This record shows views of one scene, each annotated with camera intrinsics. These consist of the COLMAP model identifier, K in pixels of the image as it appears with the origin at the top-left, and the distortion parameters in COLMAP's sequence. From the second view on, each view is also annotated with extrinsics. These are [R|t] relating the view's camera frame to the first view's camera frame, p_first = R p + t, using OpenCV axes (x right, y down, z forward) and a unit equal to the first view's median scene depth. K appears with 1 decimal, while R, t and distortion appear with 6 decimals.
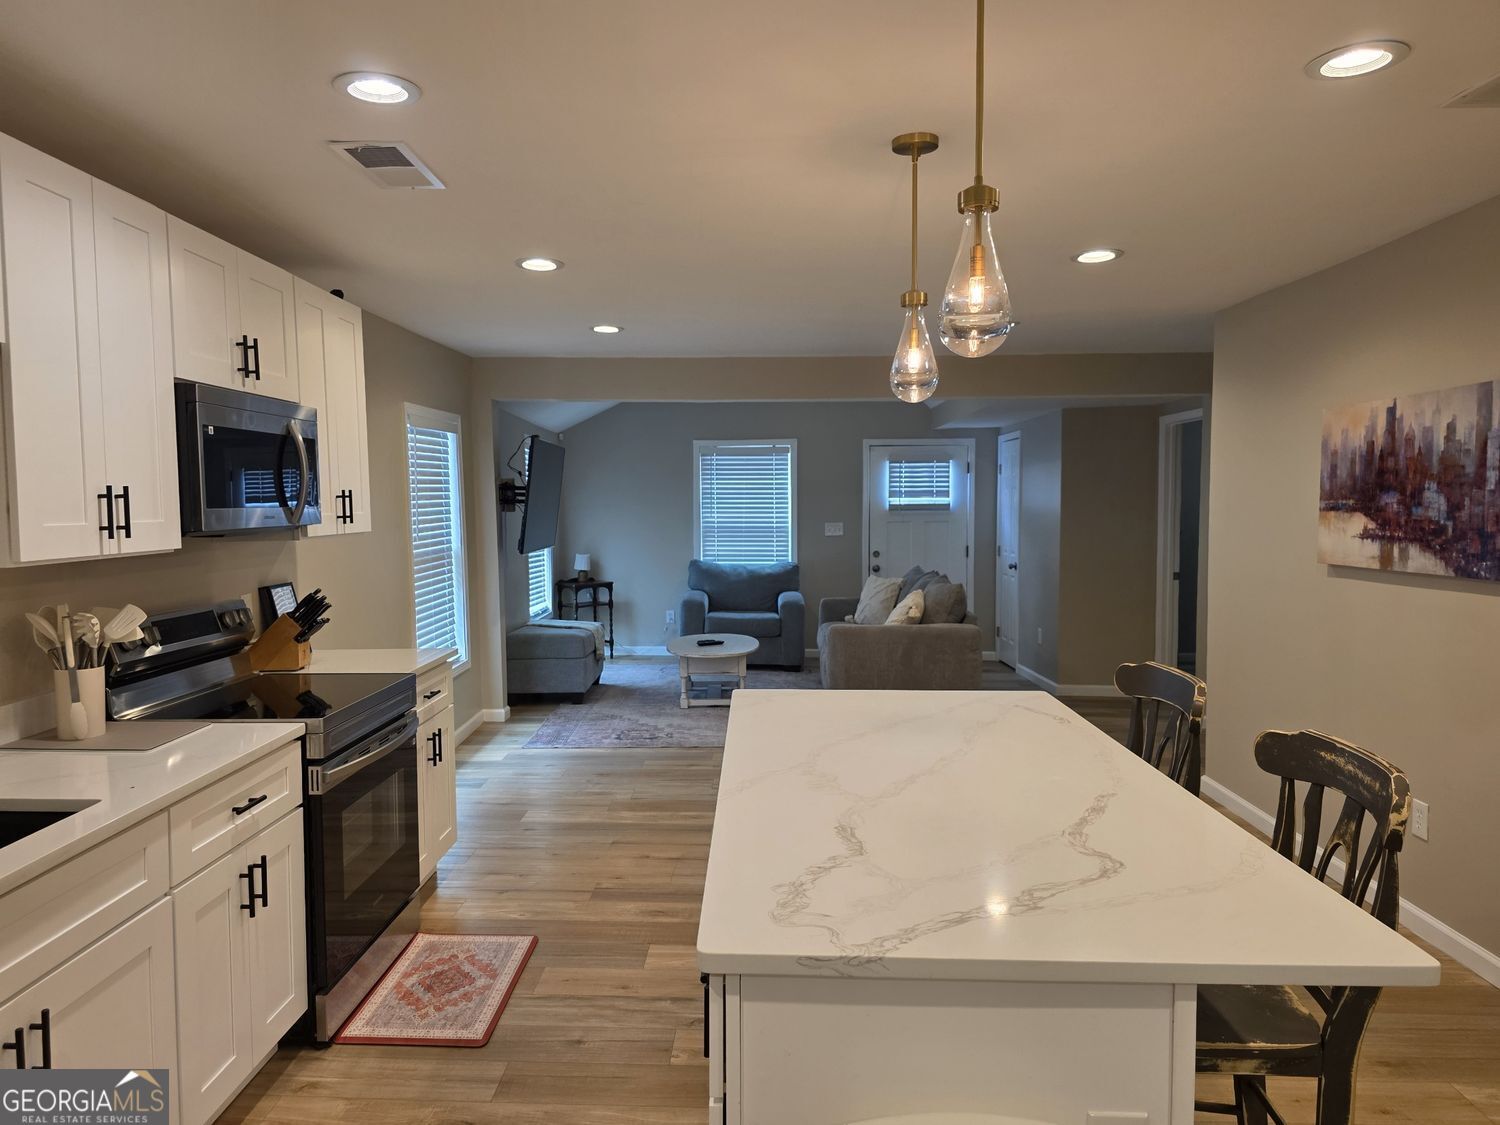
lens RADIAL K [[994.9, 0, 730.6], [0, 994.9, 547.3], [0, 0, 1]] dist [0.021243, -0.011671]
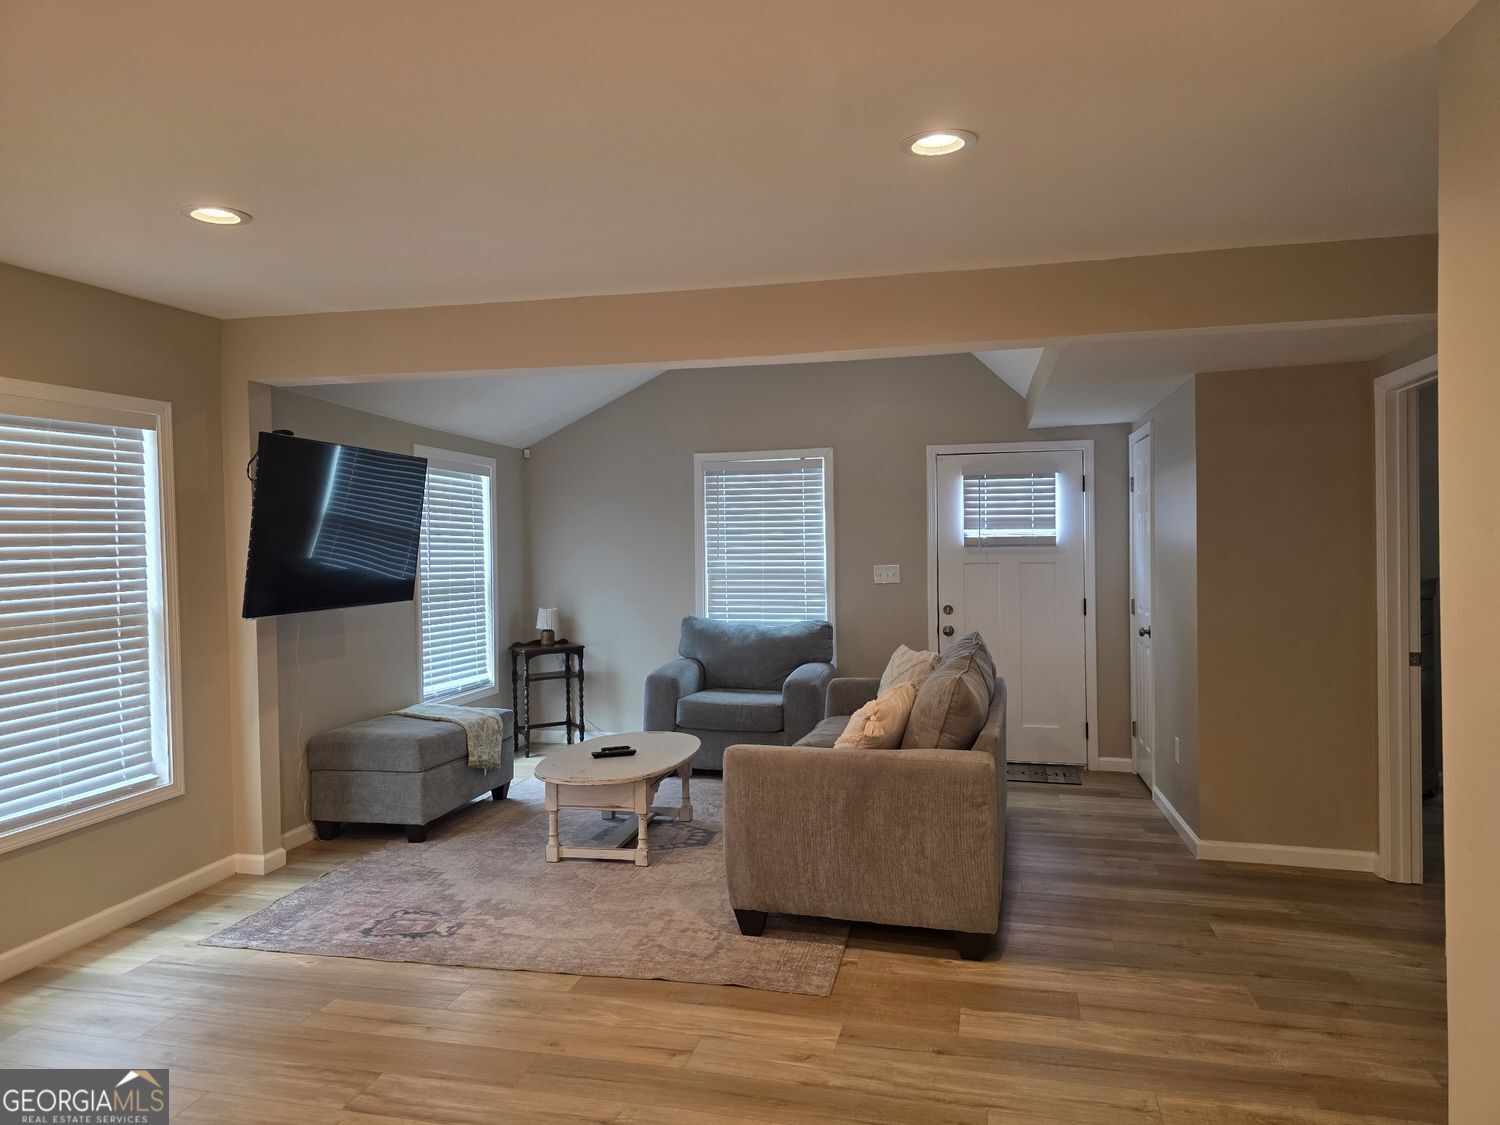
lens RADIAL K [[991.1, 0, 757.7], [0, 991.1, 545.8], [0, 0, 1]] dist [0.026053, -0.018259]
pose [[0.980224, -0.006967, -0.197767, 0.165145], [-0.001517, 0.999086, -0.042712, -0.008804], [0.197884, 0.042167, 0.979318, 0.316013]]
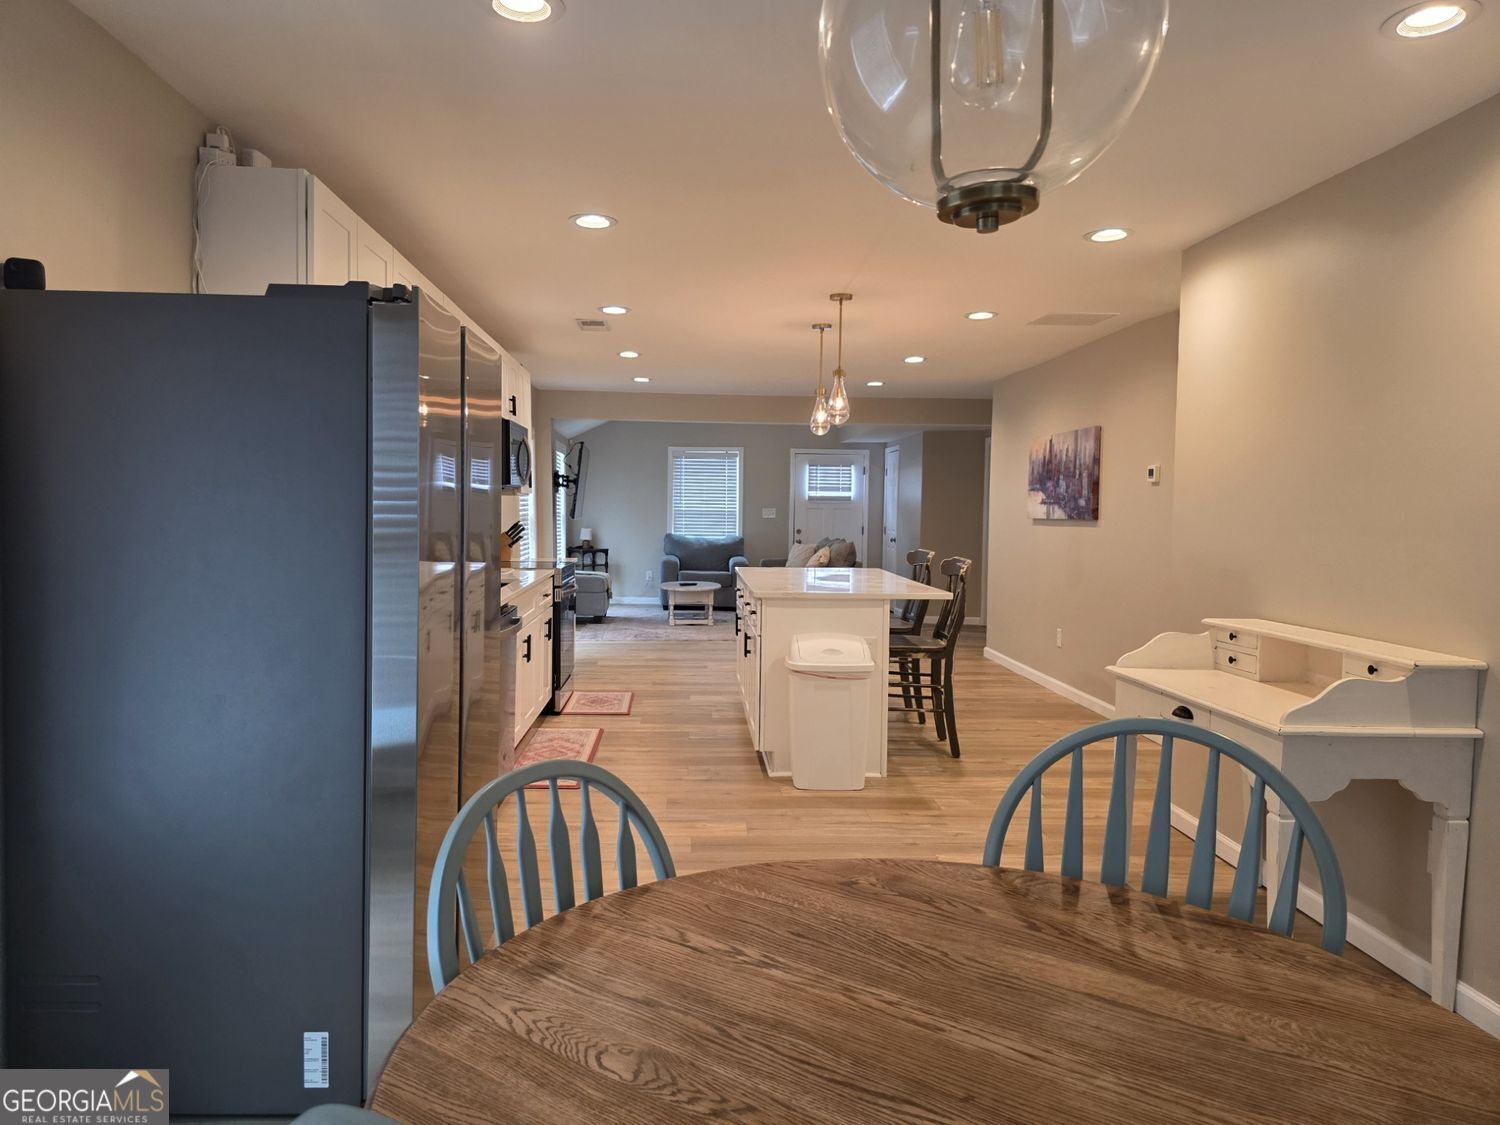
lens RADIAL K [[991.1, 0, 738.2], [0, 991.1, 558.8], [0, 0, 1]] dist [0.026053, -0.018259]
pose [[0.996005, 0.011910, 0.088502, -0.064801], [-0.012361, 0.999913, 0.004550, 0.042572], [-0.088441, -0.005626, 0.996066, -0.401200]]
